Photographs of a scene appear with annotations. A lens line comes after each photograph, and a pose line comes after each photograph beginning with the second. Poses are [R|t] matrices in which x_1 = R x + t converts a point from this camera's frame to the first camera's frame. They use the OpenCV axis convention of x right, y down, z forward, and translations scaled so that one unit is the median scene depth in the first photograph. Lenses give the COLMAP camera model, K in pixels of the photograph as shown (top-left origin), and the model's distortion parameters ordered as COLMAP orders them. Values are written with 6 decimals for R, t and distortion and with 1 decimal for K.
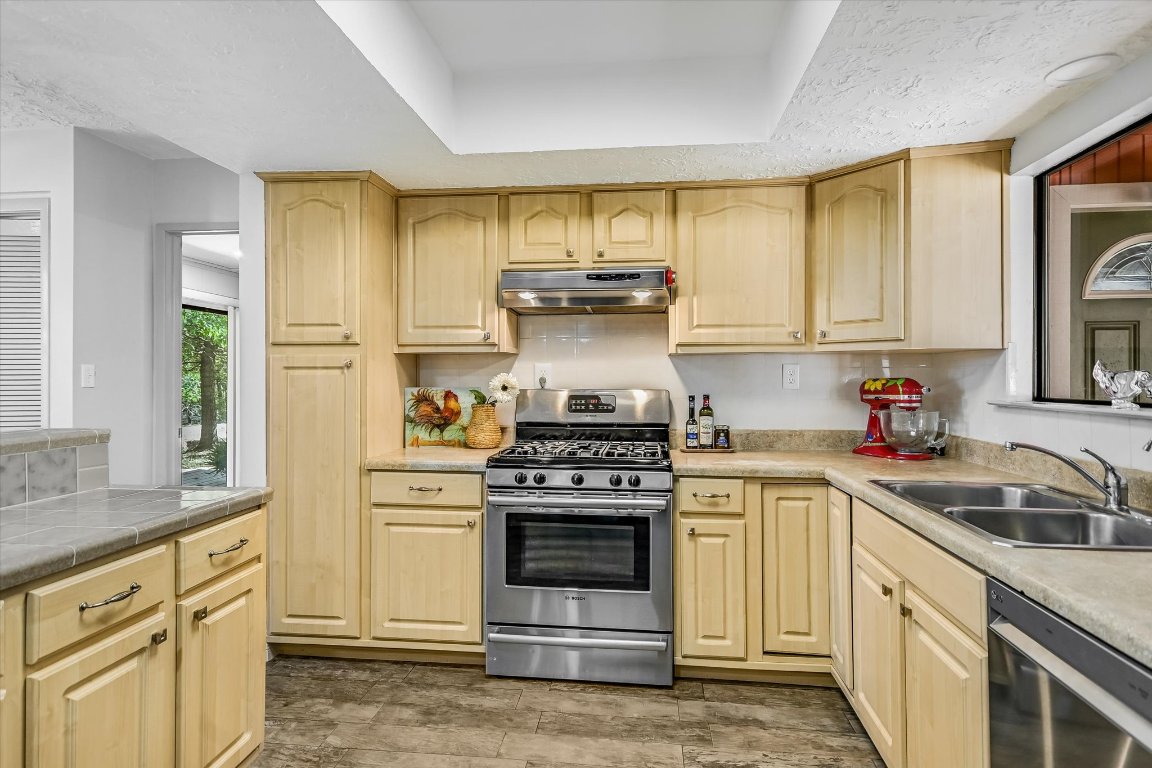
lens RADIAL K [[589.3, 0, 582.1], [0, 589.3, 371.5], [0, 0, 1]] dist [0.004632, 0.001225]
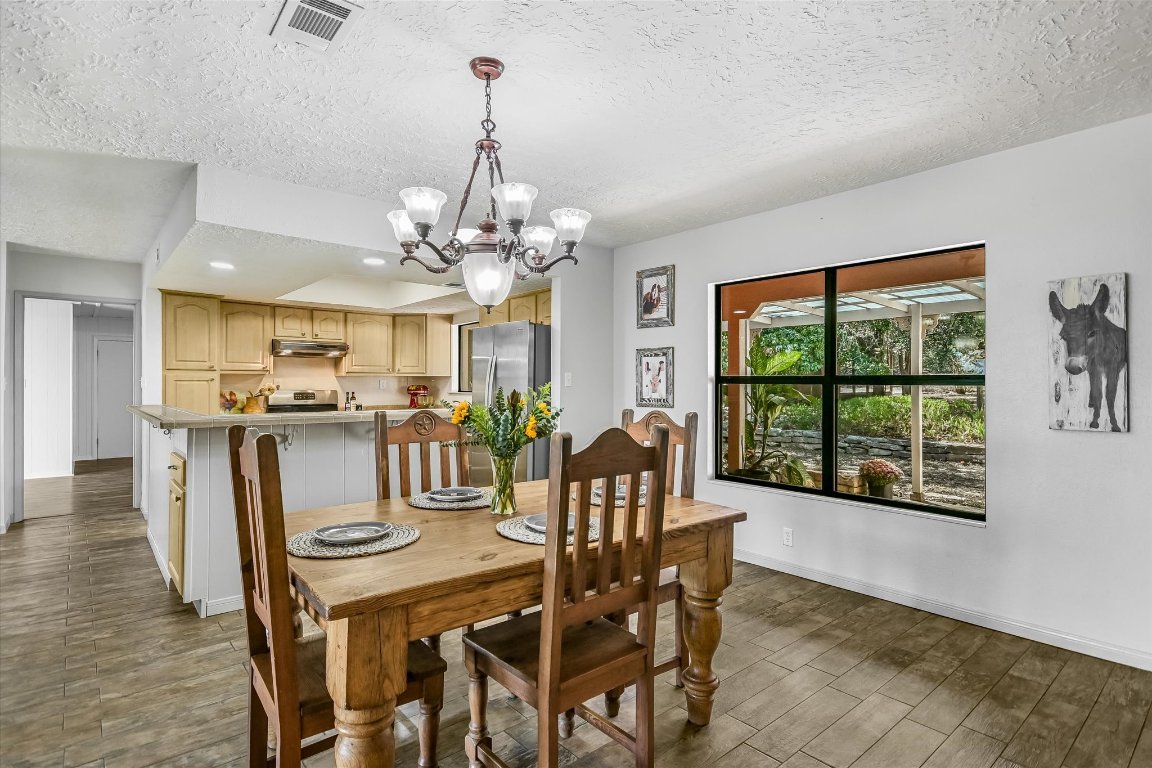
lens RADIAL K [[589.3, 0, 576.6], [0, 589.3, 381.4], [0, 0, 1]] dist [0.004632, 0.001225]
pose [[0.680392, 0.005076, 0.732831, -1.047188], [-0.005924, 0.999981, -0.001426, -0.007524], [-0.732825, -0.003371, 0.680409, -1.506048]]
